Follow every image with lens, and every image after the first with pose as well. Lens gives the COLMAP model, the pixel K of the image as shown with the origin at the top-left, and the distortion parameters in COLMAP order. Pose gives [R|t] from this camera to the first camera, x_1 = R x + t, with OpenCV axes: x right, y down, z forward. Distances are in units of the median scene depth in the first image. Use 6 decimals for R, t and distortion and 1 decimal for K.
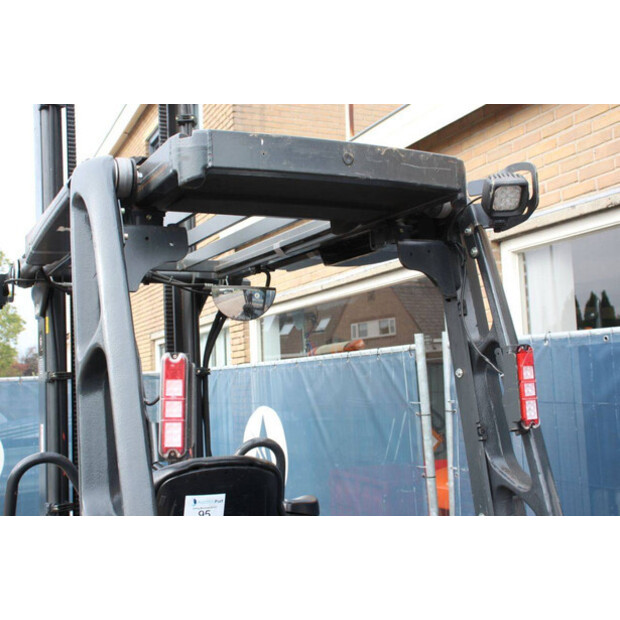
lens RADIAL K [[801.4, 0, 310.0], [0, 801.4, 310.0], [0, 0, 1]] dist [0.015136, 0.005953]
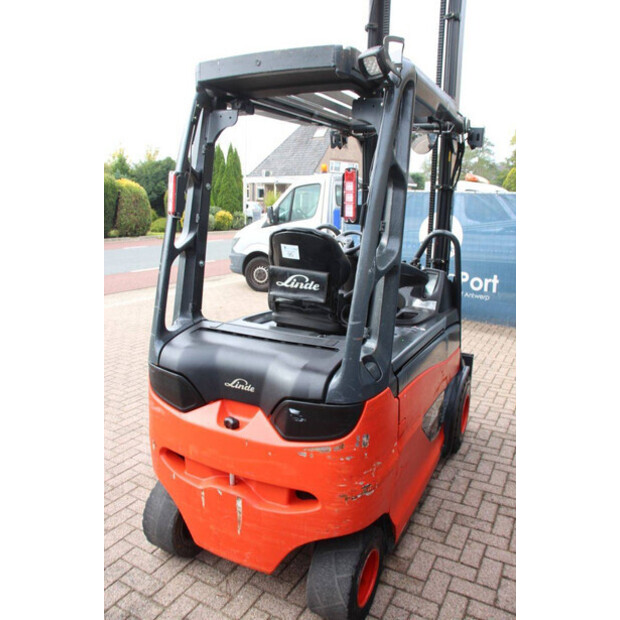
lens RADIAL K [[510.6, 0, 307.8], [0, 510.6, 312.5], [0, 0, 1]] dist [-0.175396, 0.155895]
pose [[0.593074, 0.228080, -0.772168, 0.503478], [0.025360, 0.953271, 0.301051, 0.007328], [0.804749, -0.198127, 0.559576, 0.168818]]
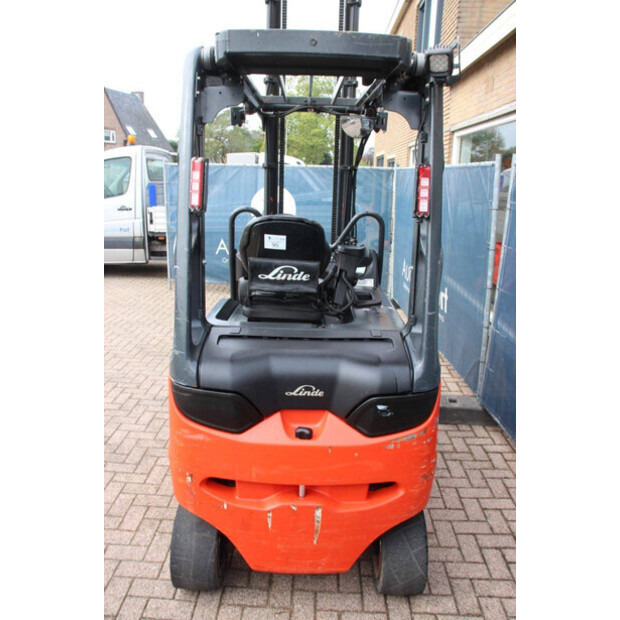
lens RADIAL K [[510.6, 0, 307.8], [0, 510.6, 312.5], [0, 0, 1]] dist [-0.175396, 0.155895]
pose [[0.893508, 0.182273, -0.410390, 0.253133], [-0.025829, 0.933261, 0.358269, -0.014453], [0.448304, -0.309517, 0.838584, -0.005555]]
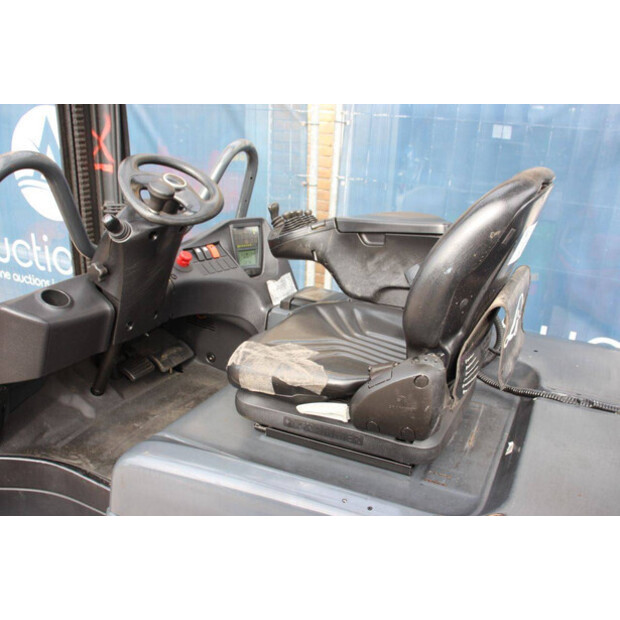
lens RADIAL K [[584.3, 0, 310.0], [0, 584.3, 310.0], [0, 0, 1]] dist [-0.136664, 0.173084]
pose [[0.795483, -0.127434, 0.592425, -0.326663], [-0.129199, 0.919492, 0.371270, 0.078459], [-0.592043, -0.371880, 0.714976, 0.409438]]
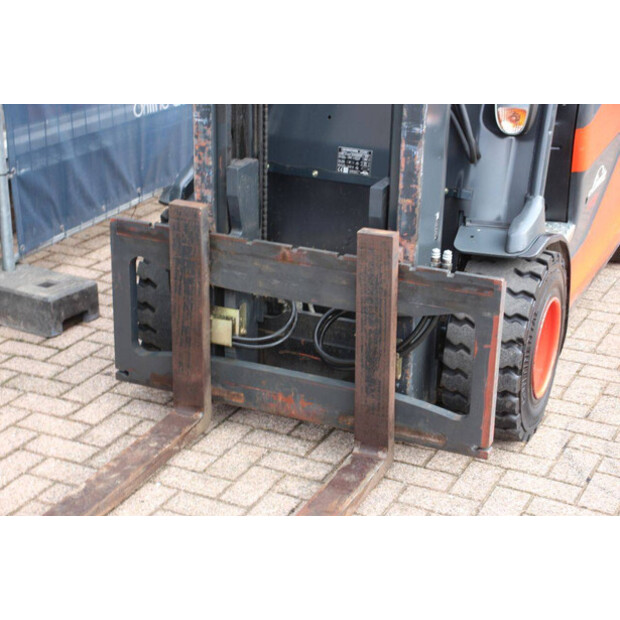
lens RADIAL K [[1258.9, 0, 310.0], [0, 1258.9, 310.0], [0, 0, 1]] dist [0.305737, -0.006597]
pose [[-0.638375, -0.243788, 0.730099, -0.921382], [-0.067609, 0.962612, 0.262311, 0.224161], [-0.766751, 0.118091, -0.630990, 1.542052]]
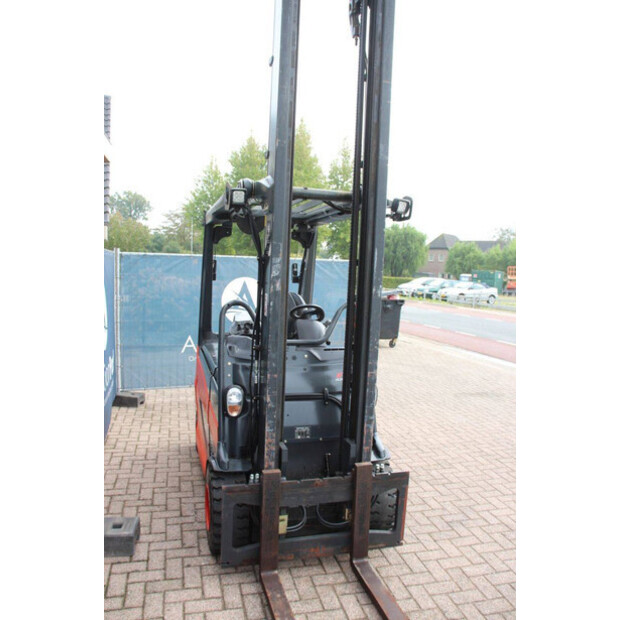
lens RADIAL K [[510.6, 0, 307.8], [0, 510.6, 312.5], [0, 0, 1]] dist [-0.175396, 0.155895]
pose [[-0.984453, -0.011037, 0.175303, -0.345720], [-0.012966, 0.999867, -0.009864, 0.167179], [-0.175171, -0.011984, -0.984465, 1.751948]]
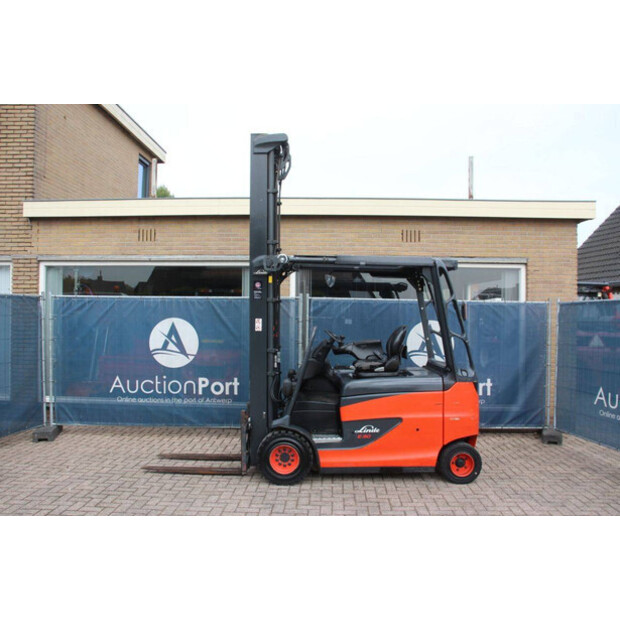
lens RADIAL K [[520.1, 0, 315.7], [0, 520.1, 308.4], [0, 0, 1]] dist [-0.163542, 0.128641]
pose [[0.441990, 0.061759, 0.894891, -1.547242], [-0.111051, 0.993720, -0.013731, 0.104872], [-0.890119, -0.093310, 0.446073, 0.124359]]
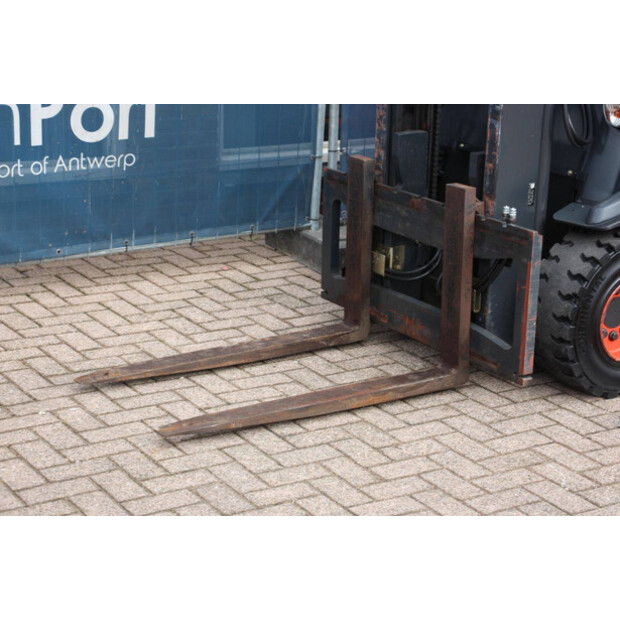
lens RADIAL K [[1465.0, 0, 310.0], [0, 1465.0, 310.0], [0, 0, 1]] dist [0.343941, 0.214551]
pose [[-0.127359, -0.242141, 0.961846, -1.554884], [-0.116467, 0.966685, 0.227938, 0.224656], [-0.984995, -0.082994, -0.151318, 1.262004]]
